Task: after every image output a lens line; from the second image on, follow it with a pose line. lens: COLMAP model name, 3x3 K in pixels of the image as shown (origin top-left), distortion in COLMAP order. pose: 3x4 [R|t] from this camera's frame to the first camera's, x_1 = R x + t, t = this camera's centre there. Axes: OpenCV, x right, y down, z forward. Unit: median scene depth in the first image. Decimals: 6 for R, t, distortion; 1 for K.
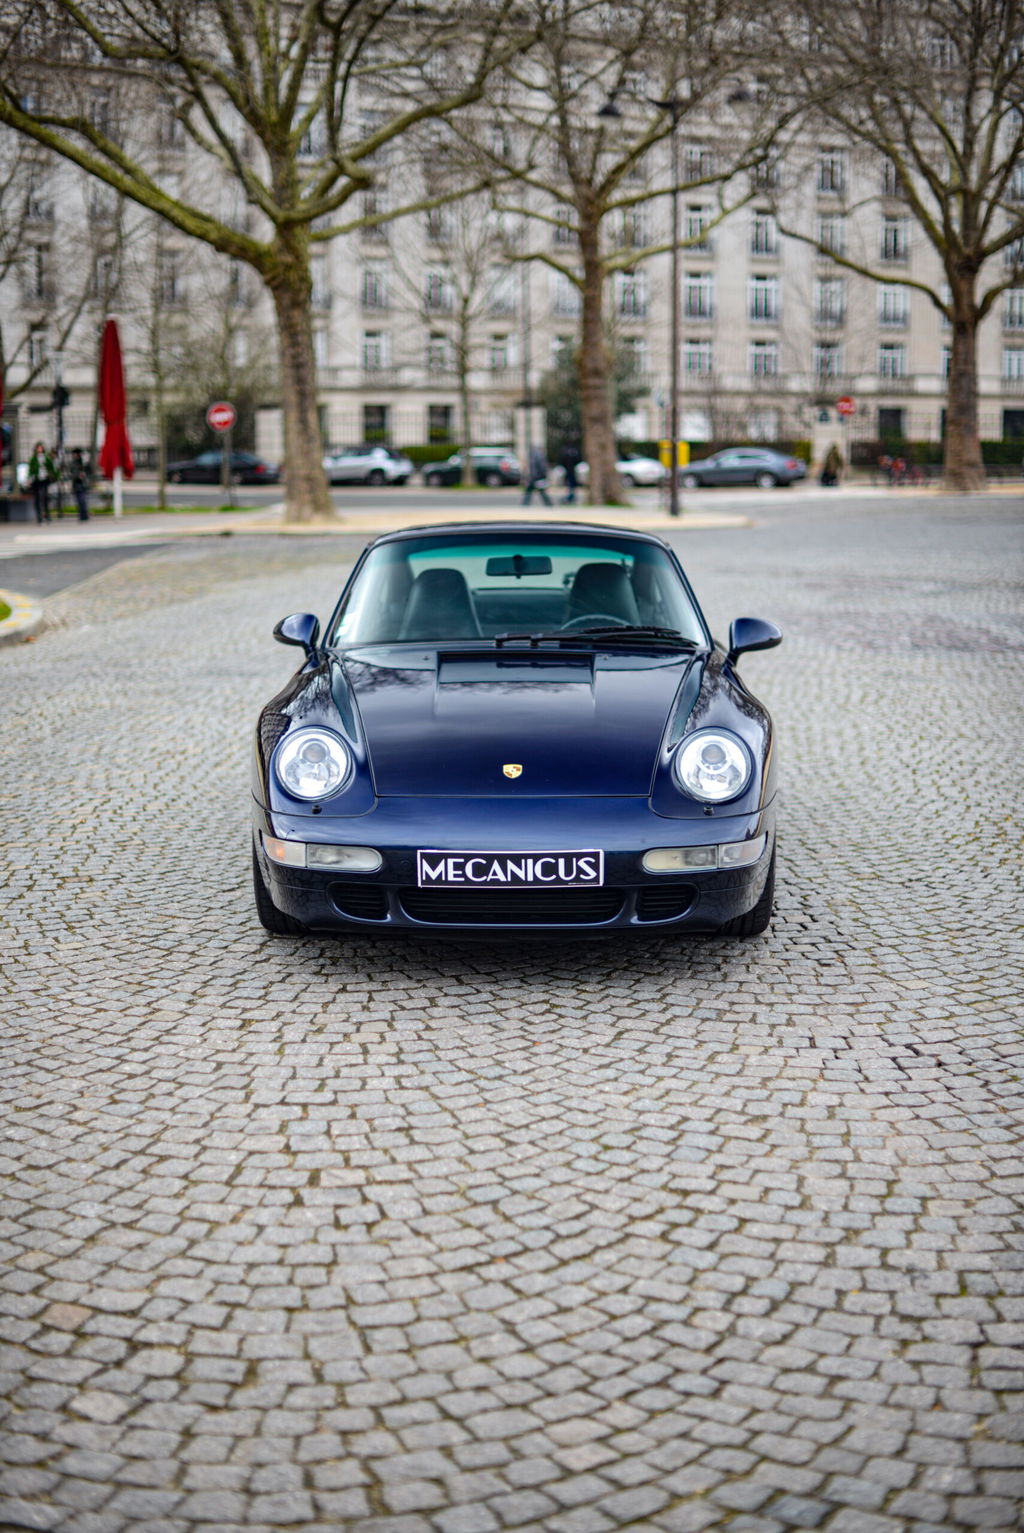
lens RADIAL K [[2282.9, 0, 513.5], [0, 2282.9, 791.1], [0, 0, 1]] dist [-0.160182, 0.157549]
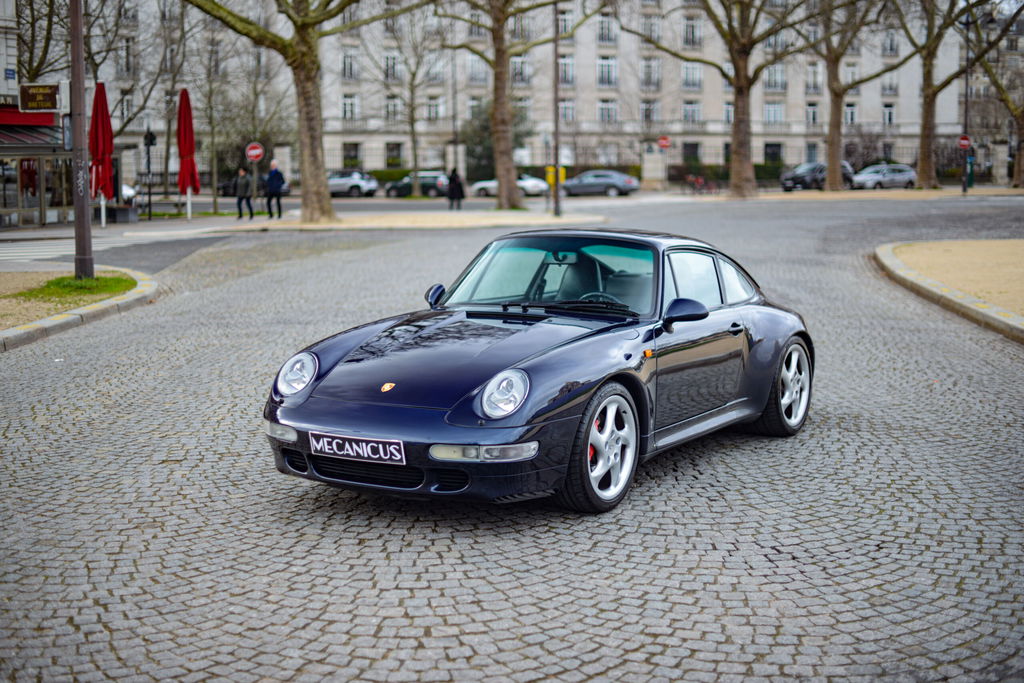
lens RADIAL K [[1524.9, 0, 512.0], [0, 1524.9, 341.5], [0, 0, 1]] dist [-0.160182, 0.157549]
pose [[0.998773, -0.010170, 0.048459, -0.061780], [0.011969, 0.999244, -0.036999, 0.002256], [-0.048046, 0.037534, 0.998140, -0.078742]]
